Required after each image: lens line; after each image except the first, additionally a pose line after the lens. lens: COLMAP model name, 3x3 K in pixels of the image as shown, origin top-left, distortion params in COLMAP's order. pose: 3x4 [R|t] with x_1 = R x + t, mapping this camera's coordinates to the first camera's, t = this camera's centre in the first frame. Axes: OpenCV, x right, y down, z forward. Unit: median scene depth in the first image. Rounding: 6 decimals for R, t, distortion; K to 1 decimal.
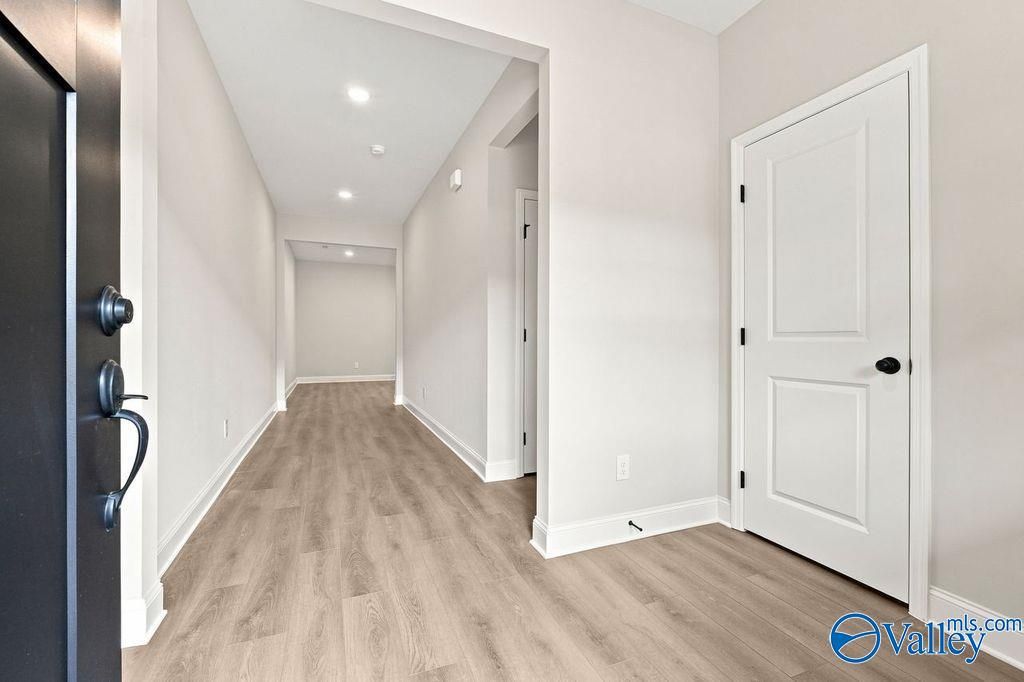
lens RADIAL K [[436.6, 0, 506.8], [0, 436.6, 336.9], [0, 0, 1]] dist [0.006703, -0.002922]
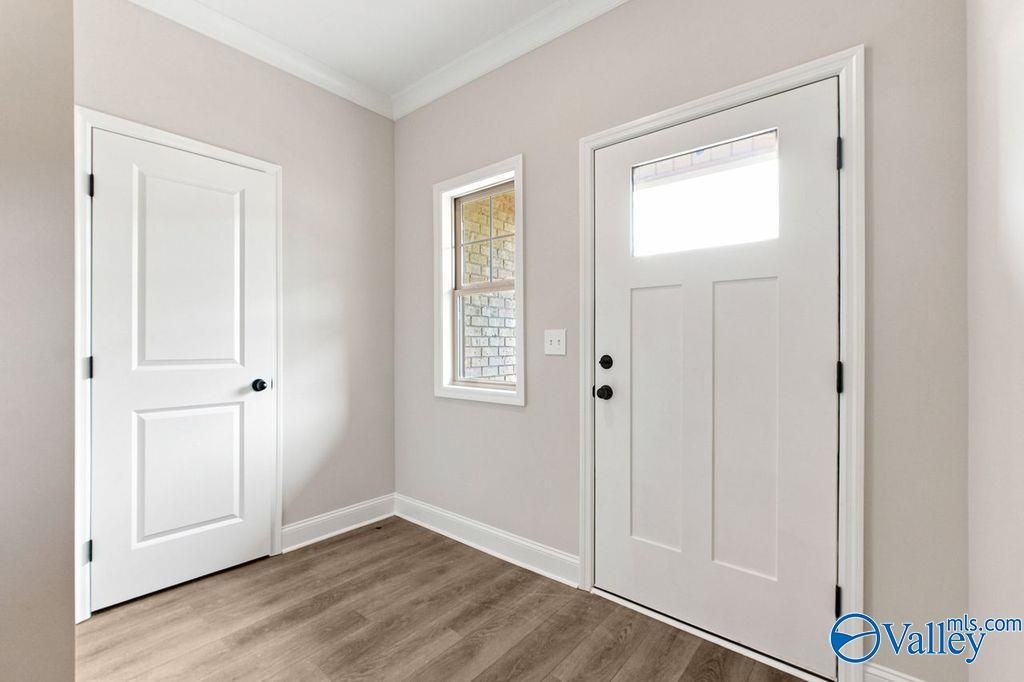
lens RADIAL K [[436.6, 0, 515.4], [0, 436.6, 337.5], [0, 0, 1]] dist [0.006703, -0.002922]
pose [[-0.458123, -0.007326, 0.888858, -0.563296], [-0.017318, 0.999850, -0.000685, -0.076232], [-0.888720, -0.015707, -0.458181, 0.765420]]
